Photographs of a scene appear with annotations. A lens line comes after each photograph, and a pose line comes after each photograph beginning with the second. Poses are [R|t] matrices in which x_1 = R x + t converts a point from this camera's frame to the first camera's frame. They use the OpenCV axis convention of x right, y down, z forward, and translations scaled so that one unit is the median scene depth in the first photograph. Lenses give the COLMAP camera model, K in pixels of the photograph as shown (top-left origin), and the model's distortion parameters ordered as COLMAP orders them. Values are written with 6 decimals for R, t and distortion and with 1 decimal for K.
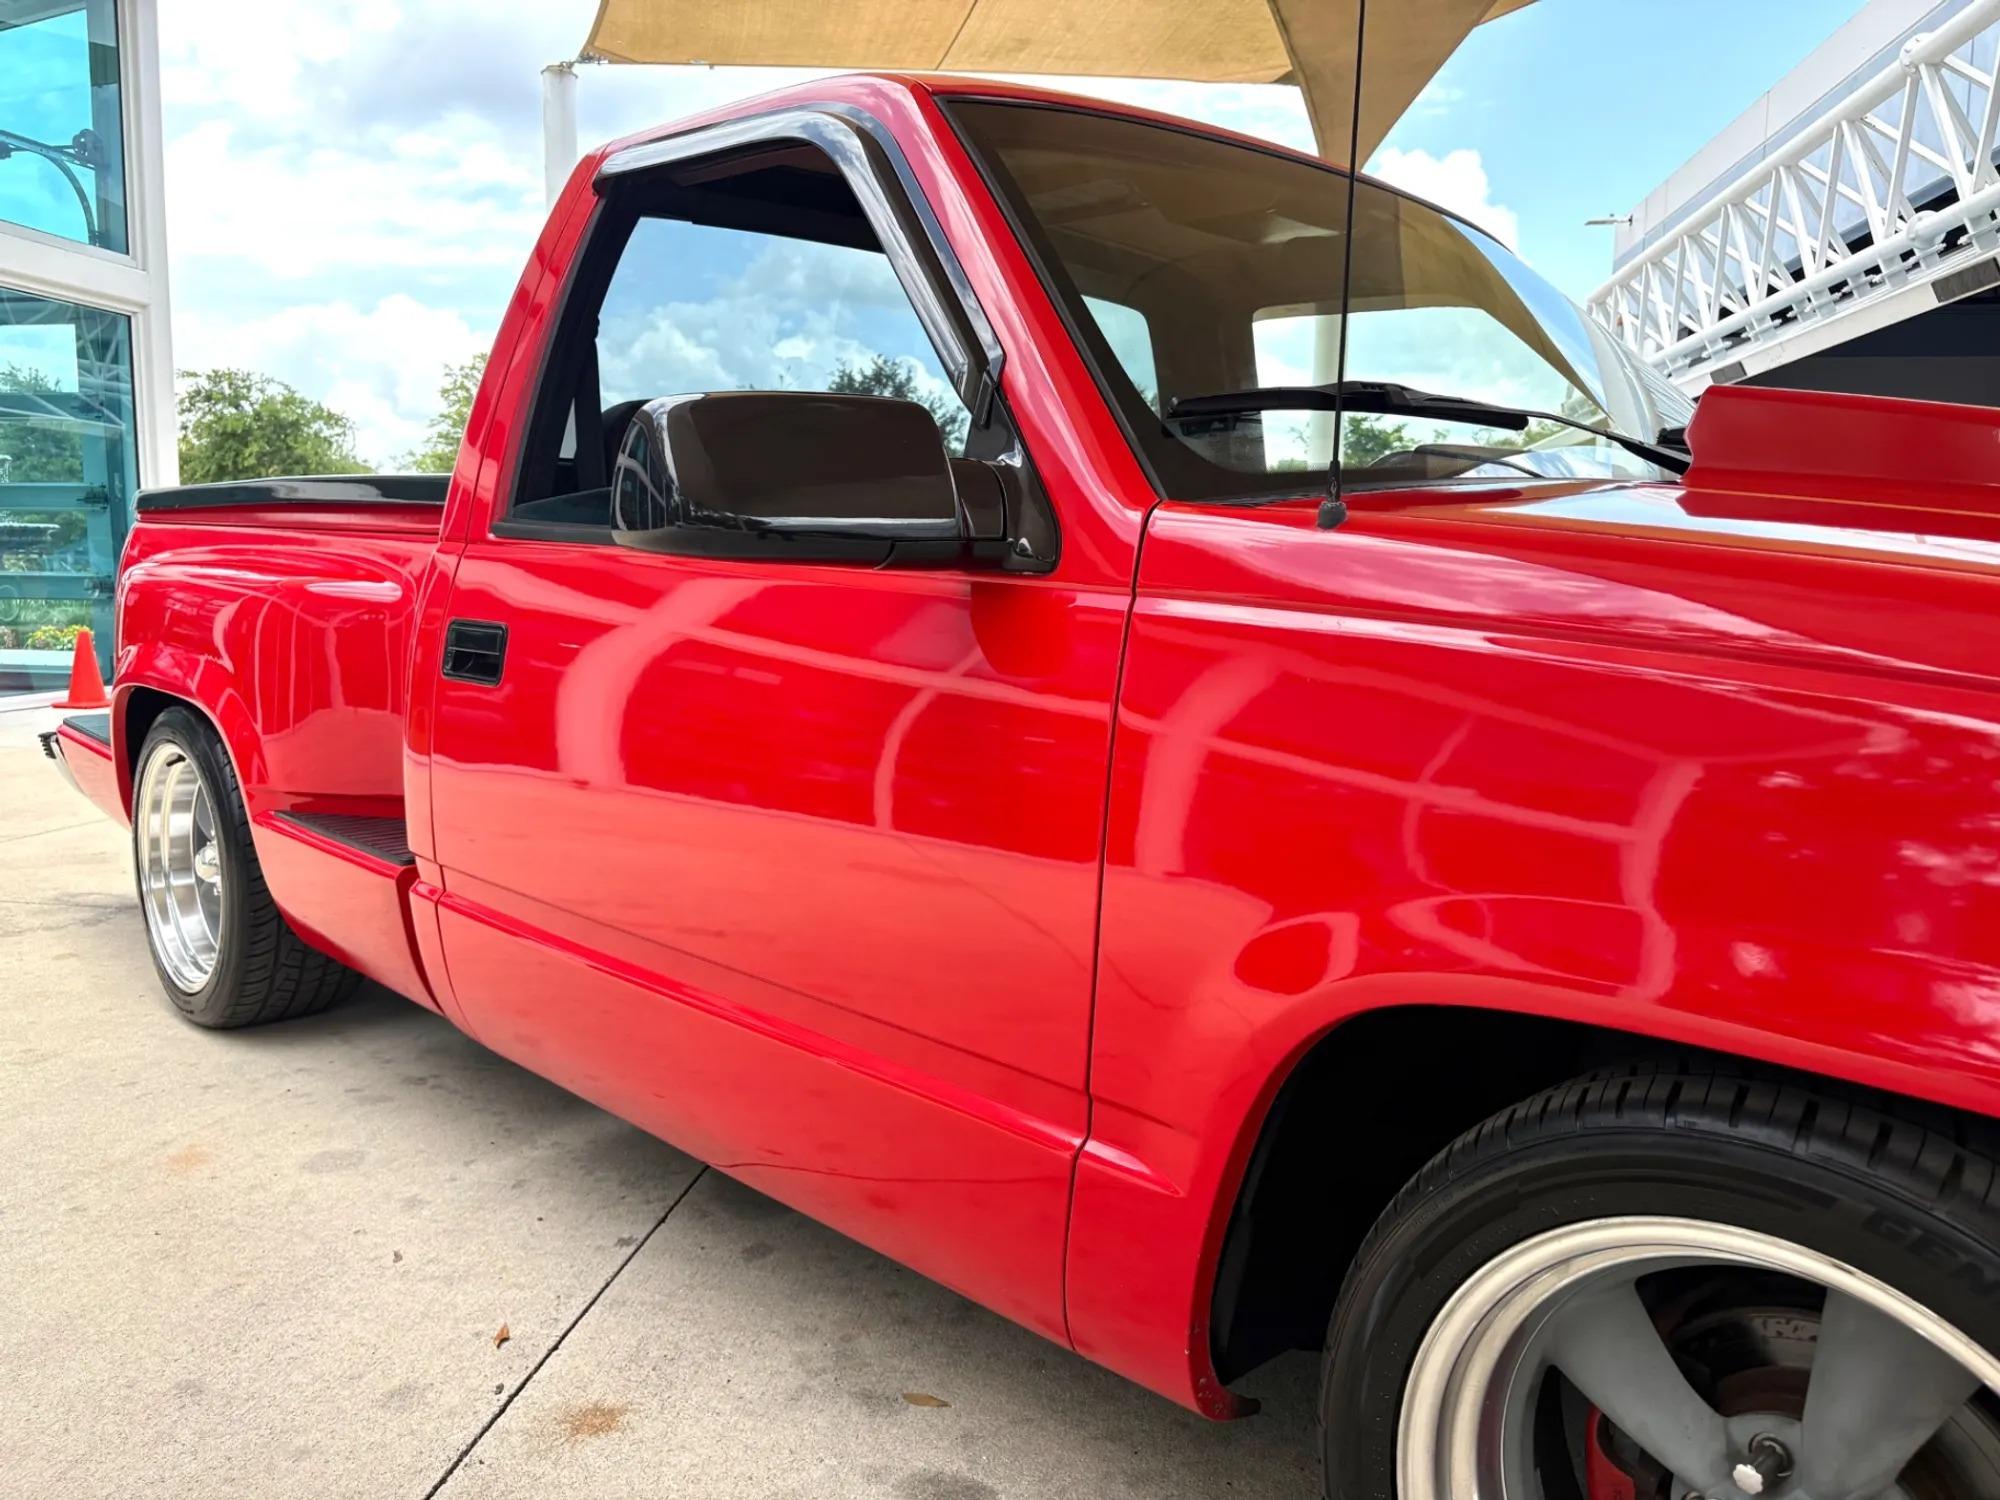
lens RADIAL K [[1551.0, 0, 980.9], [0, 1551.0, 756.0], [0, 0, 1]] dist [0.007007, -0.016377]
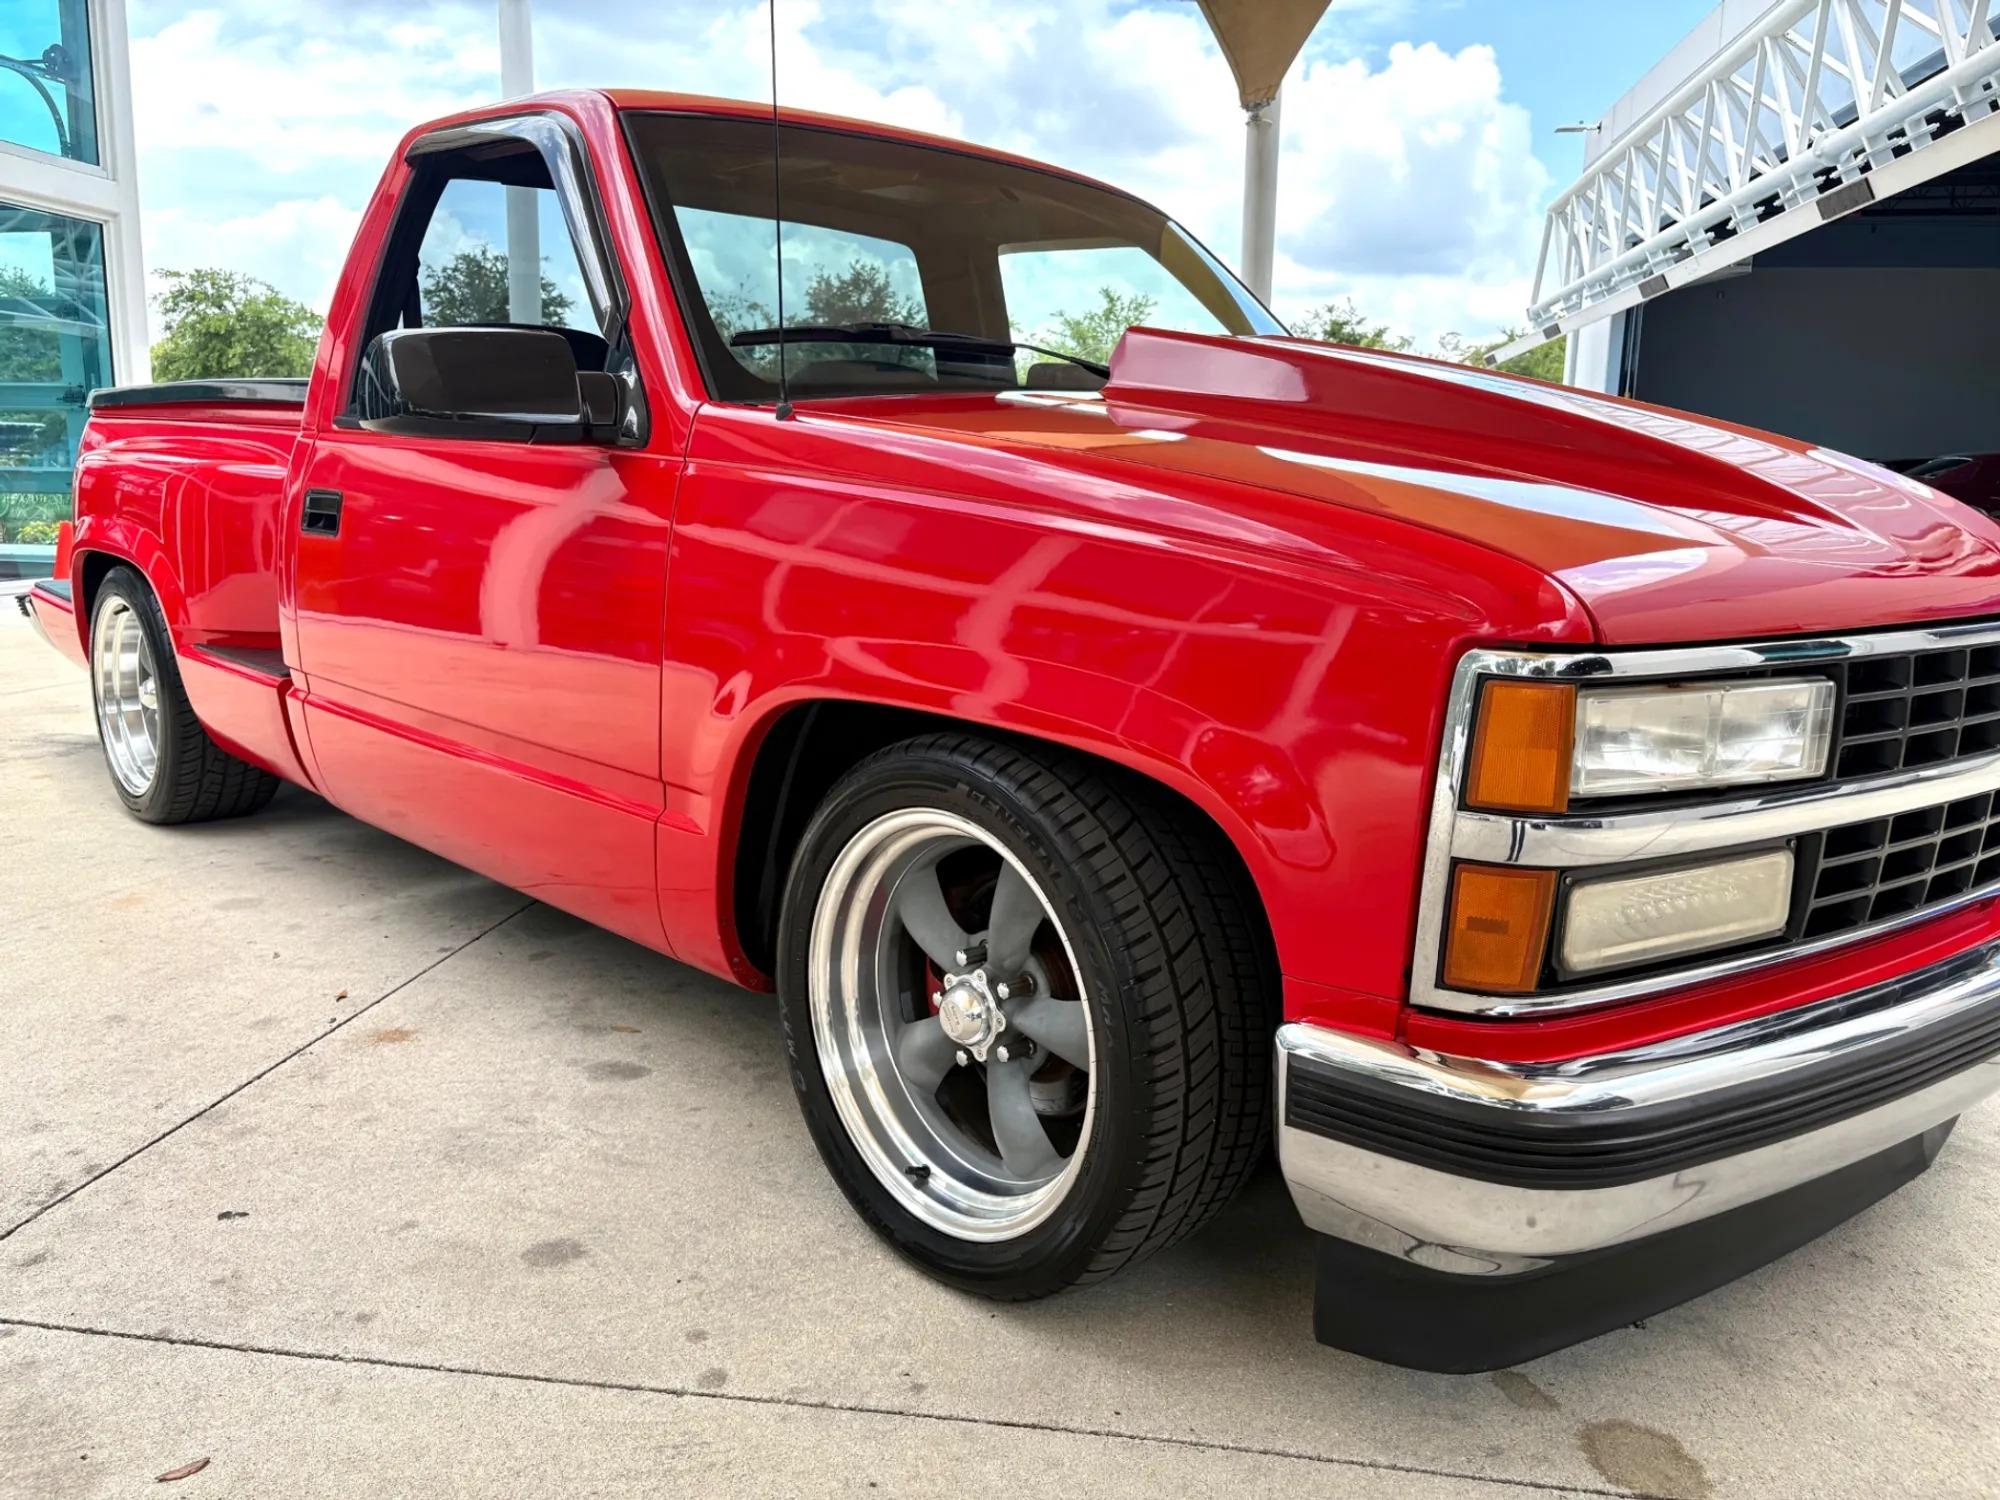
lens RADIAL K [[1551.0, 0, 980.9], [0, 1551.0, 756.0], [0, 0, 1]] dist [0.007007, -0.016377]
pose [[0.999980, 0.006365, 0.000323, 0.166163], [-0.006373, 0.998259, 0.058633, 0.041487], [0.000051, -0.058634, 0.998280, -0.243497]]
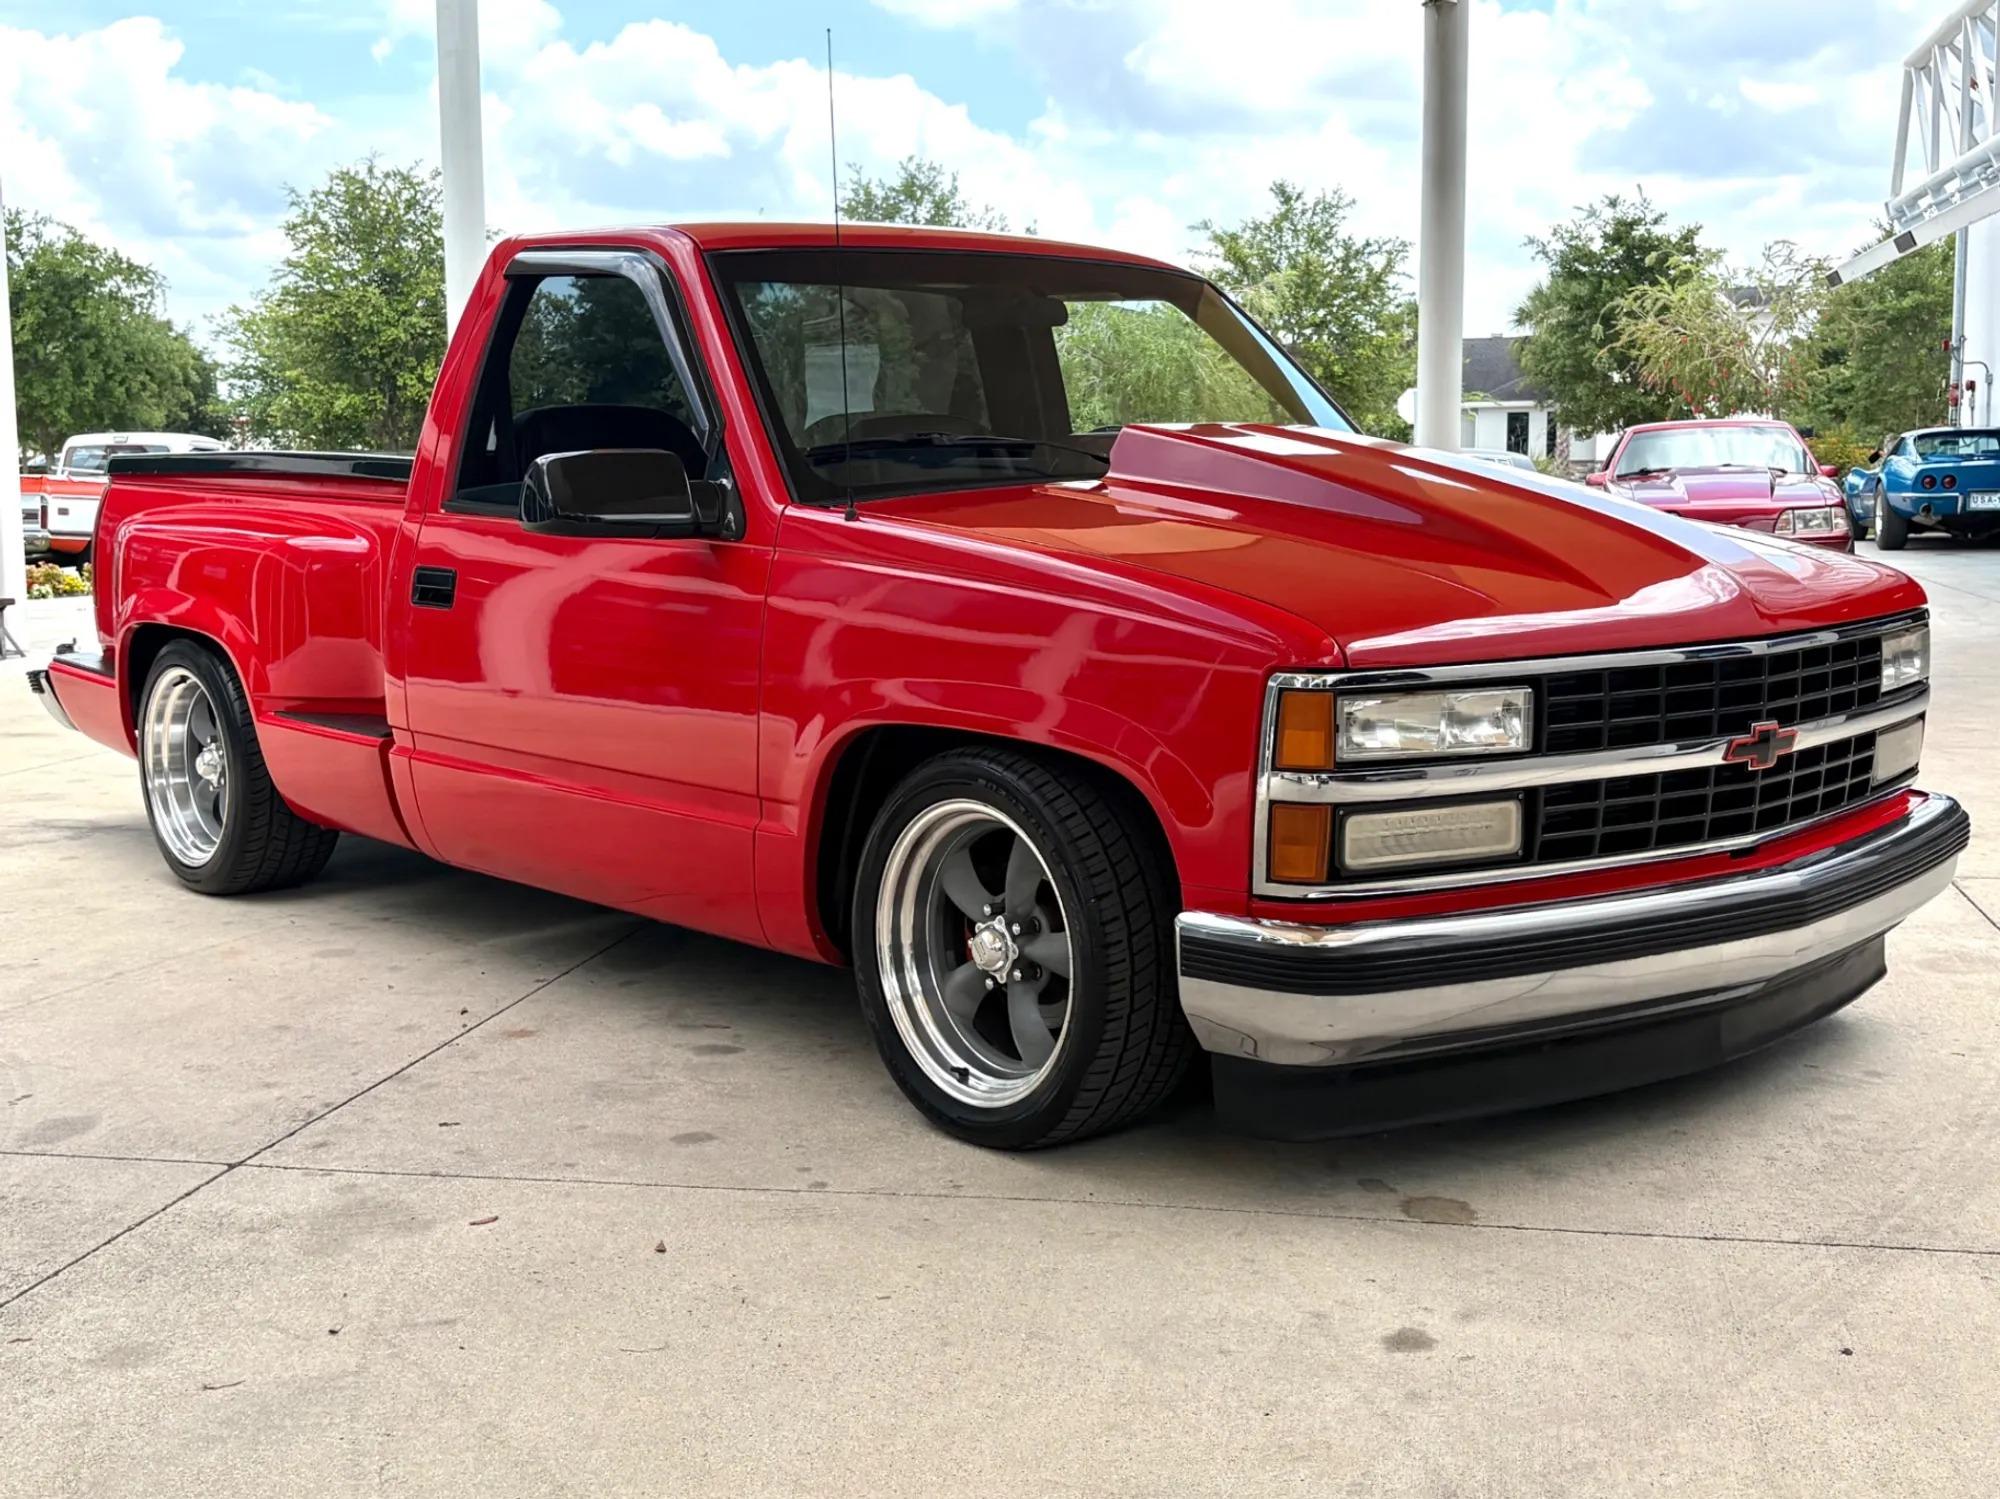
lens RADIAL K [[2444.2, 0, 1000.0], [0, 2444.2, 749.5], [0, 0, 1]] dist [0.020665, -0.040712]
pose [[0.998748, -0.017515, -0.046867, 0.225781], [0.017496, 0.999847, -0.000814, 0.069279], [0.046874, -0.000007, 0.998901, -0.917624]]
